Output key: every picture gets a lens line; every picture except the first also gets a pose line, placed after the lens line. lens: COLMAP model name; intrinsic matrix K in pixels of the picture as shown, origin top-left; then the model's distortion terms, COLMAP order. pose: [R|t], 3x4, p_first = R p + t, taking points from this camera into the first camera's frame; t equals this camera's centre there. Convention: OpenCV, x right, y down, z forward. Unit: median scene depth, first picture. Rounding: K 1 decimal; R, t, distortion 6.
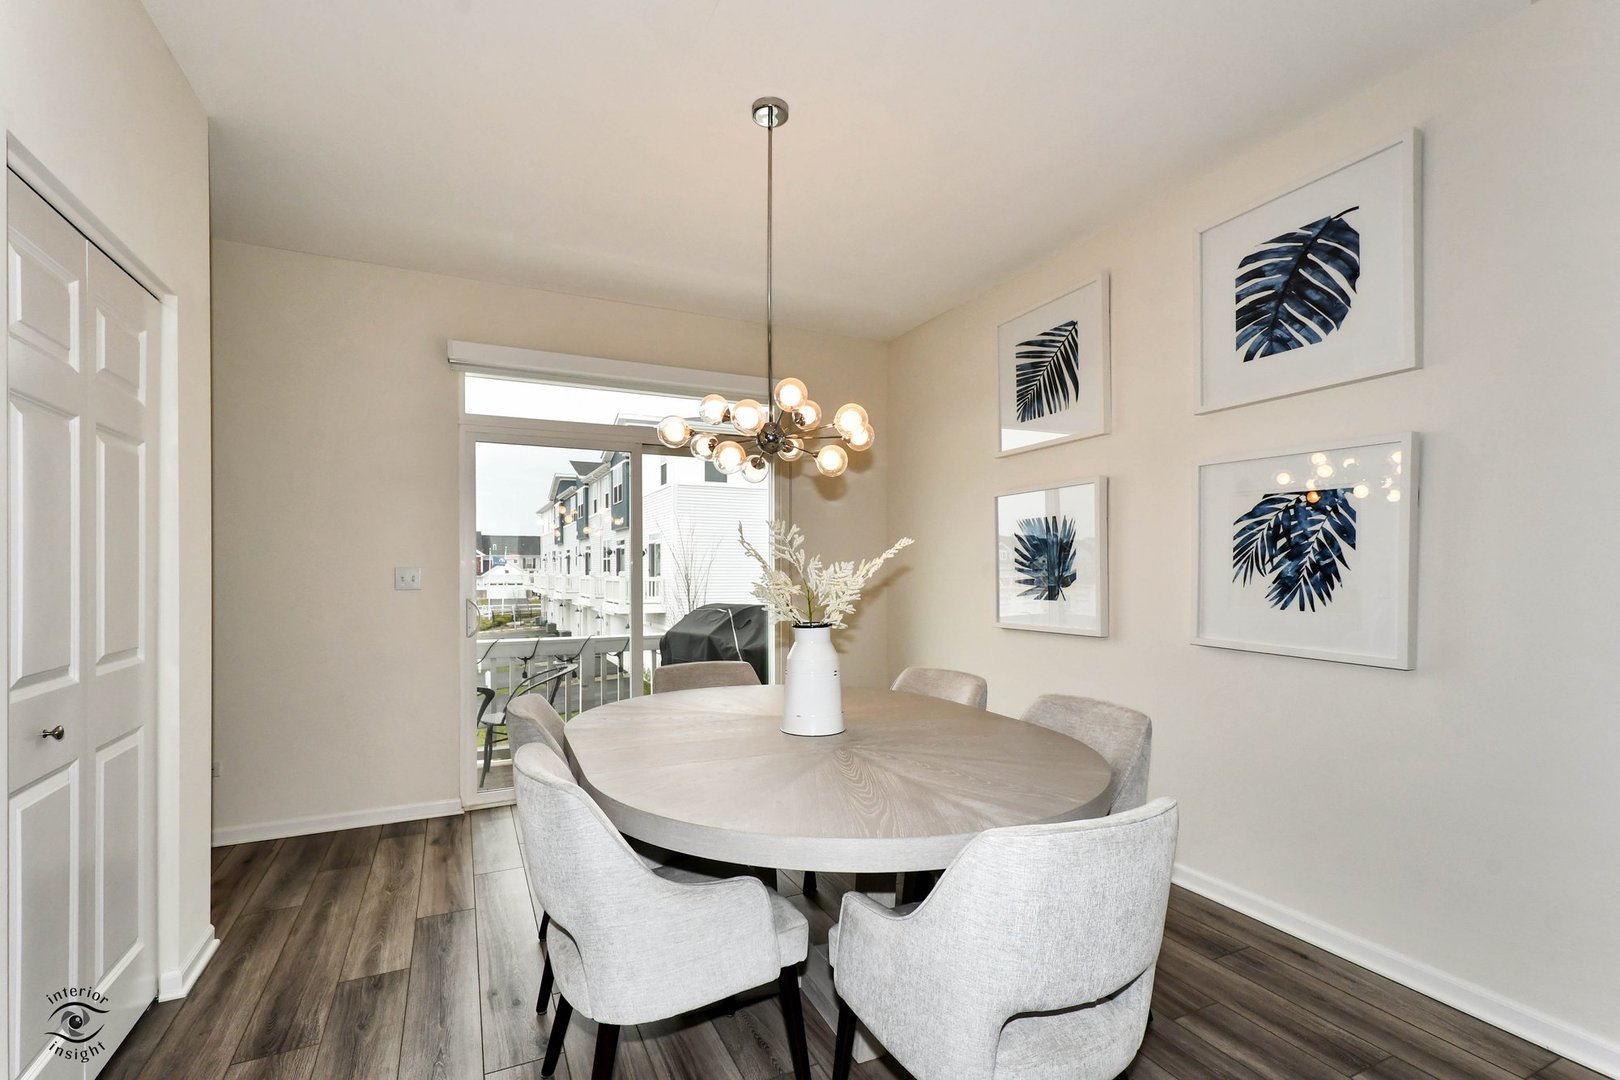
lens RADIAL K [[726.2, 0, 802.5], [0, 726.2, 570.6], [0, 0, 1]] dist [0.010575, -0.000290]
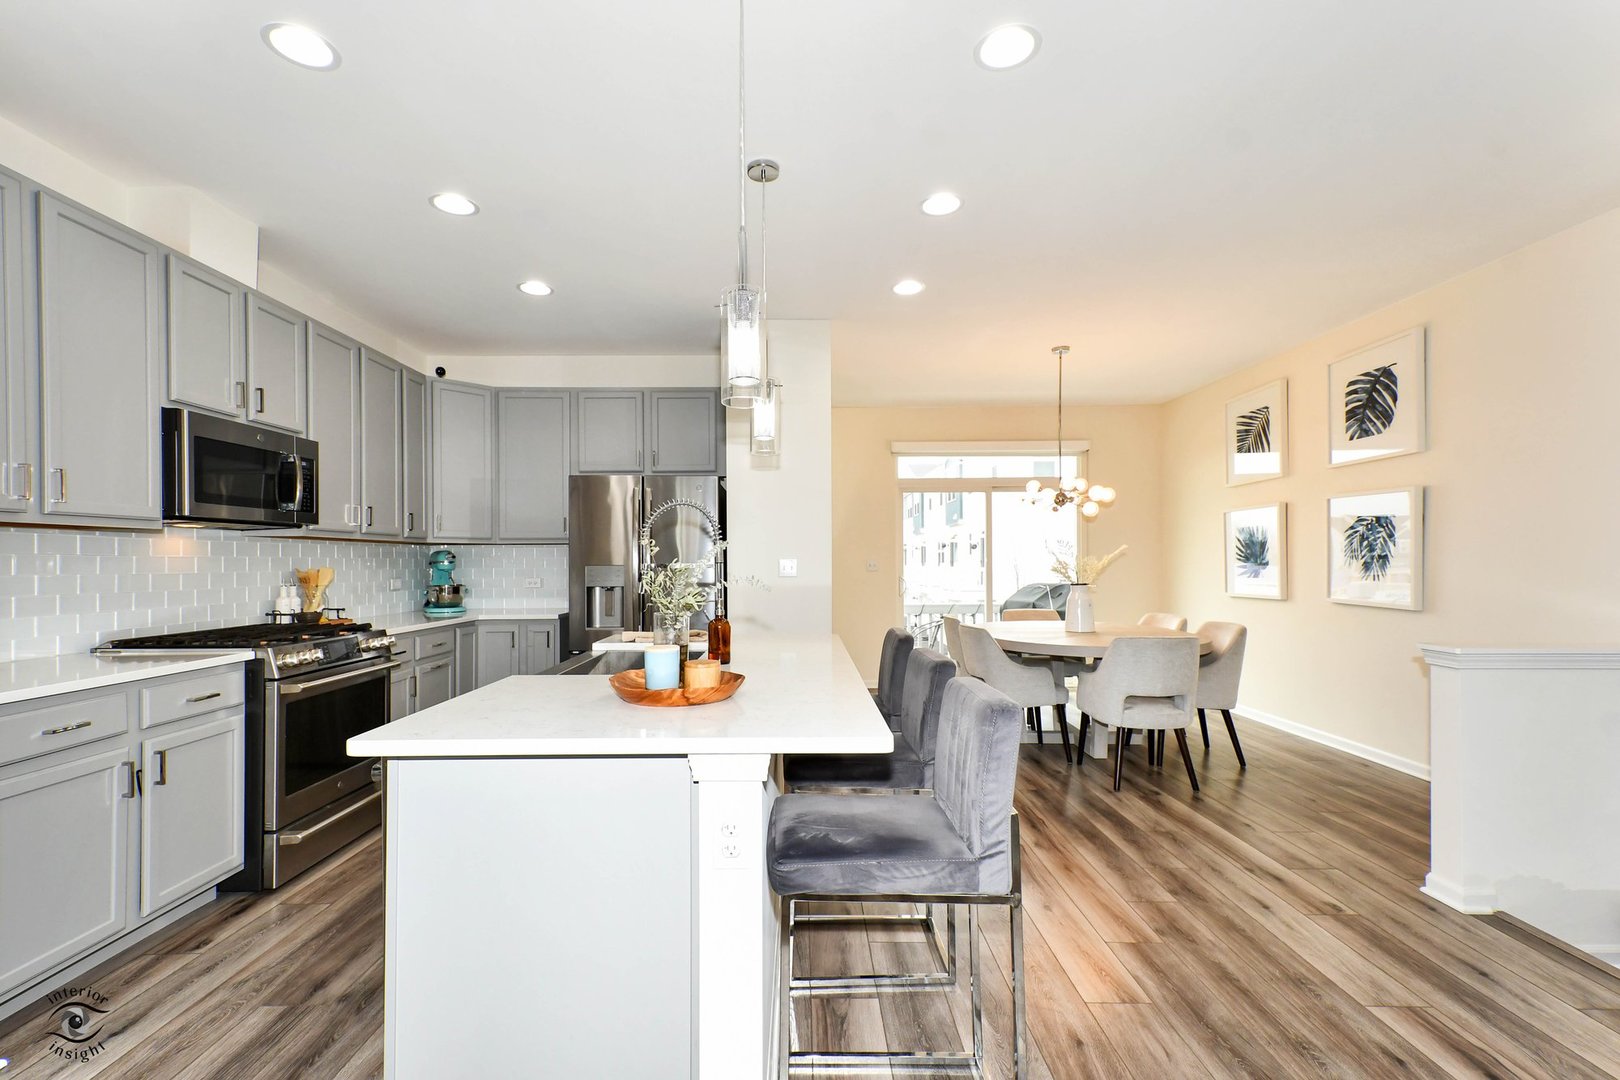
lens RADIAL K [[726.2, 0, 804.0], [0, 726.2, 561.0], [0, 0, 1]] dist [0.010575, -0.000290]
pose [[0.906550, -0.003066, -0.422087, 0.157467], [0.001891, 0.999993, -0.003204, 0.008375], [0.422094, 0.002106, 0.906550, -1.182042]]
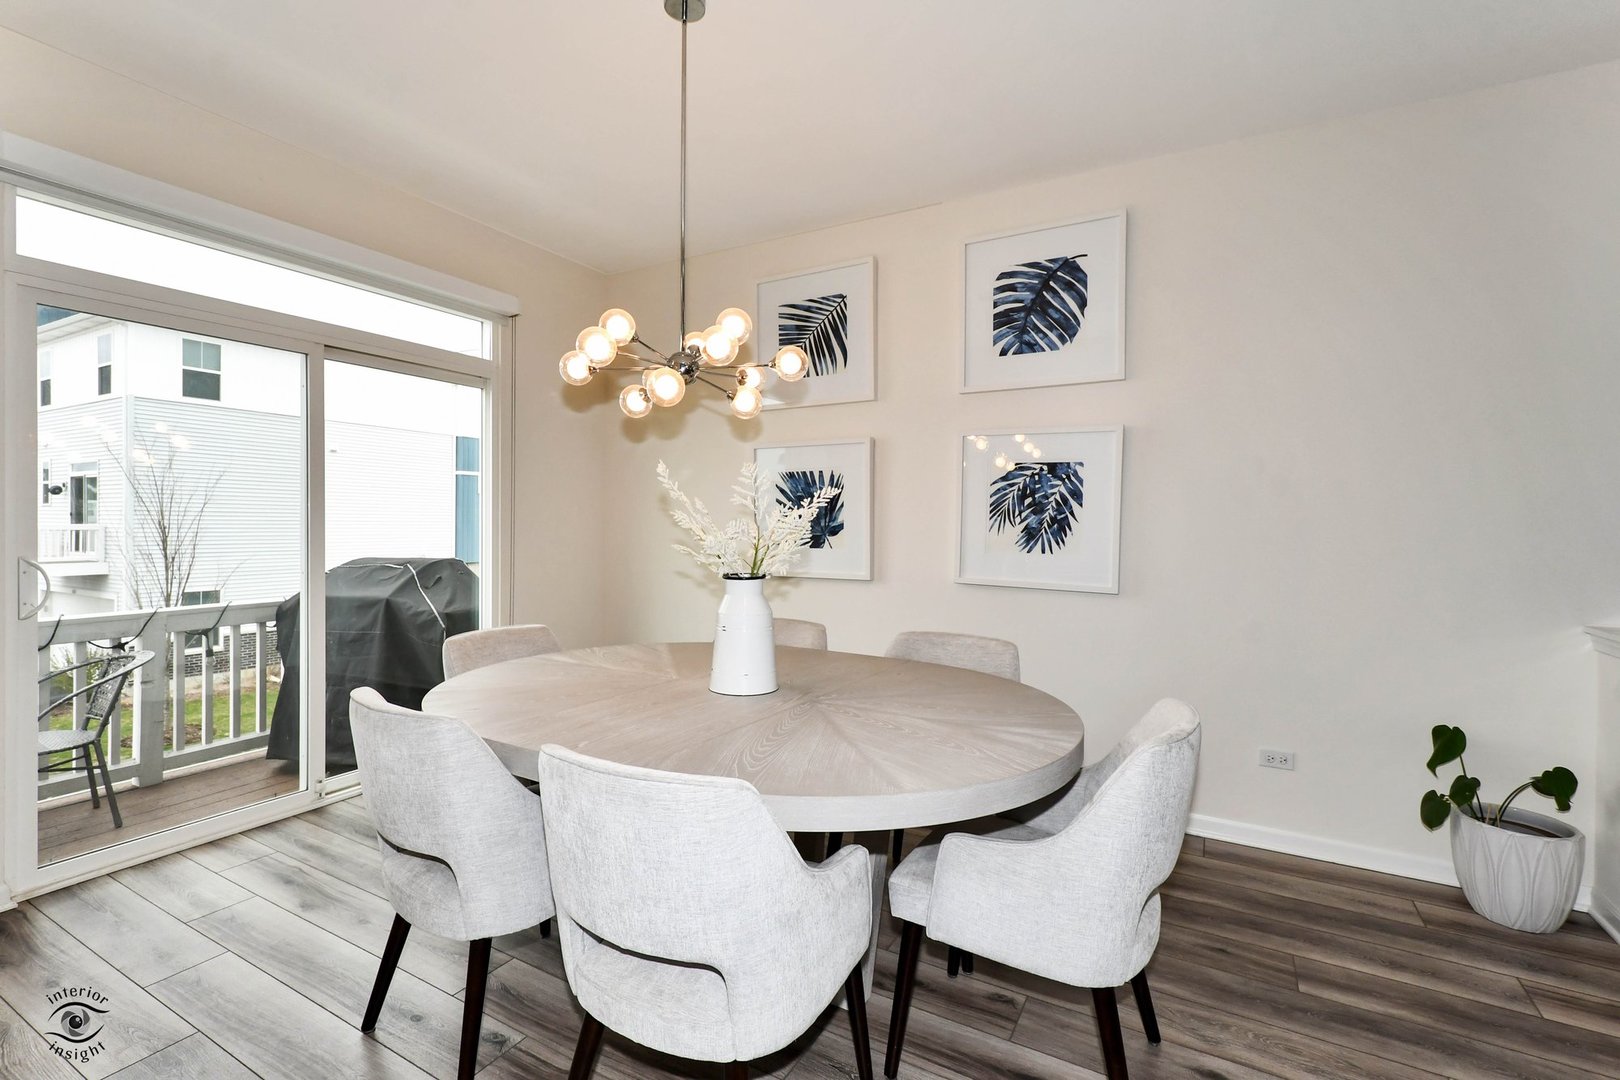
lens RADIAL K [[726.2, 0, 800.8], [0, 726.2, 532.7], [0, 0, 1]] dist [0.010575, -0.000290]
pose [[0.820444, 0.000002, 0.571728, -0.398983], [-0.009776, 0.999854, 0.014025, 0.003575], [-0.571644, -0.017096, 0.820324, 0.167148]]
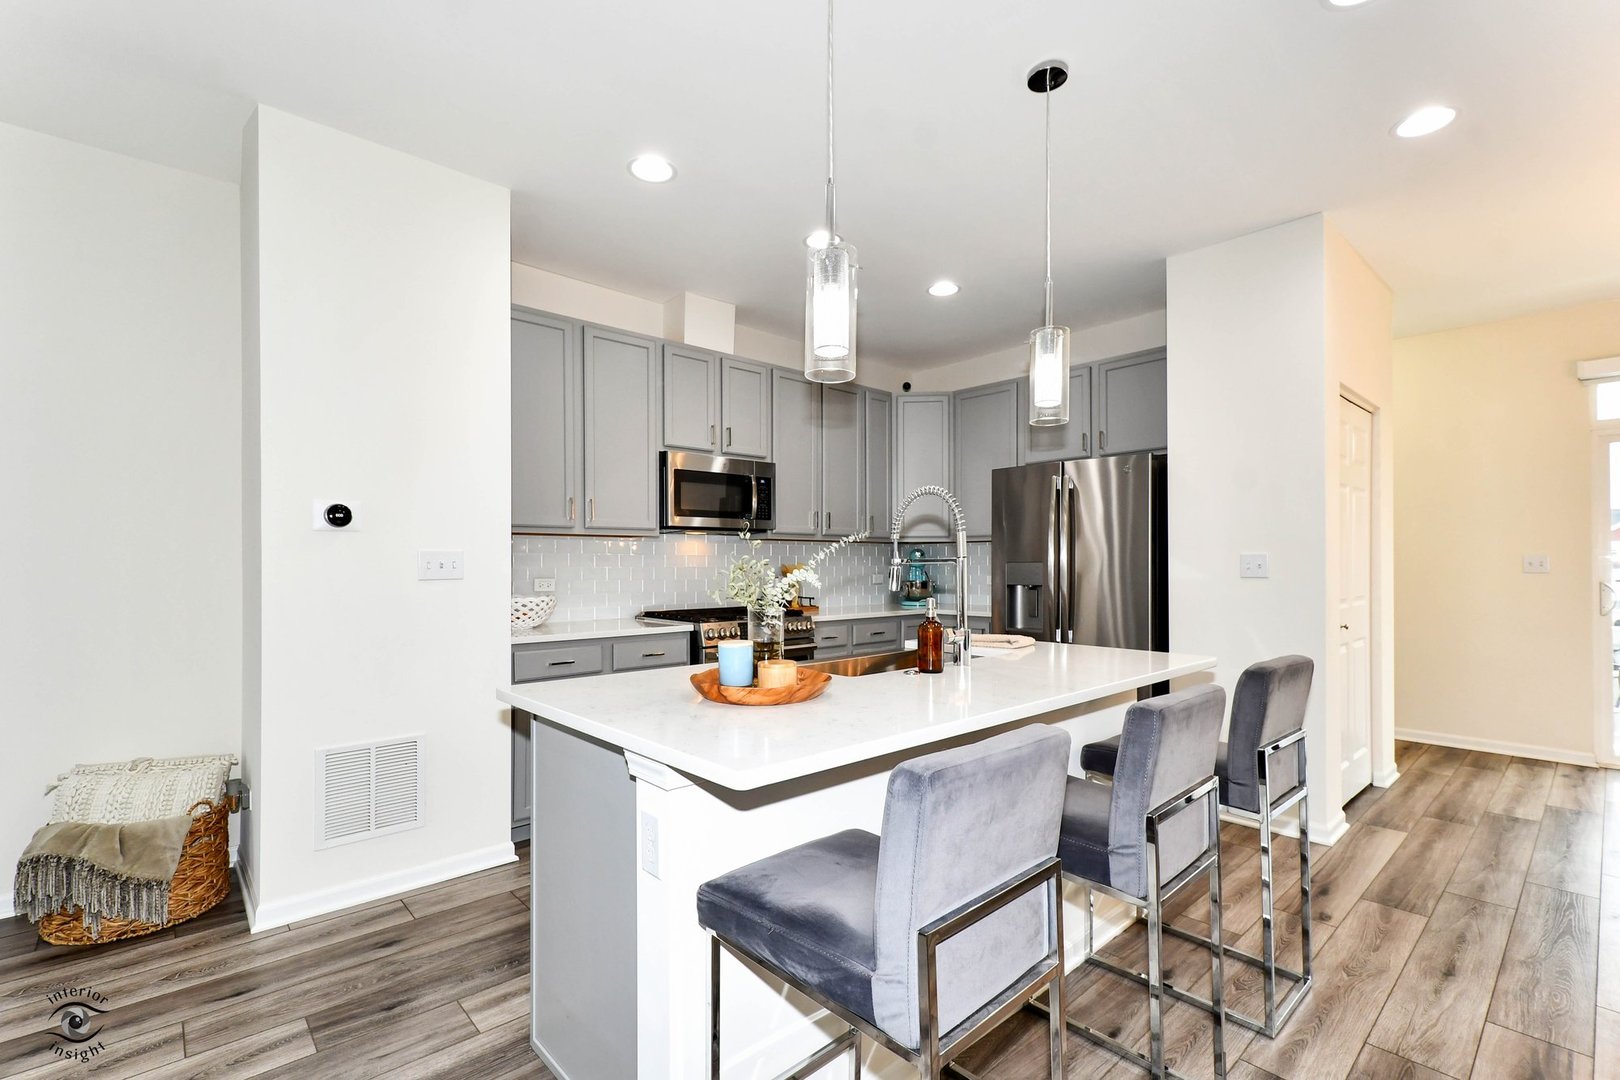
lens RADIAL K [[726.2, 0, 812.1], [0, 726.2, 559.3], [0, 0, 1]] dist [0.010575, -0.000290]
pose [[0.292011, -0.006001, -0.956396, 0.407497], [0.001211, 0.999982, -0.005905, 0.015028], [0.956414, 0.000566, 0.292013, -0.754179]]
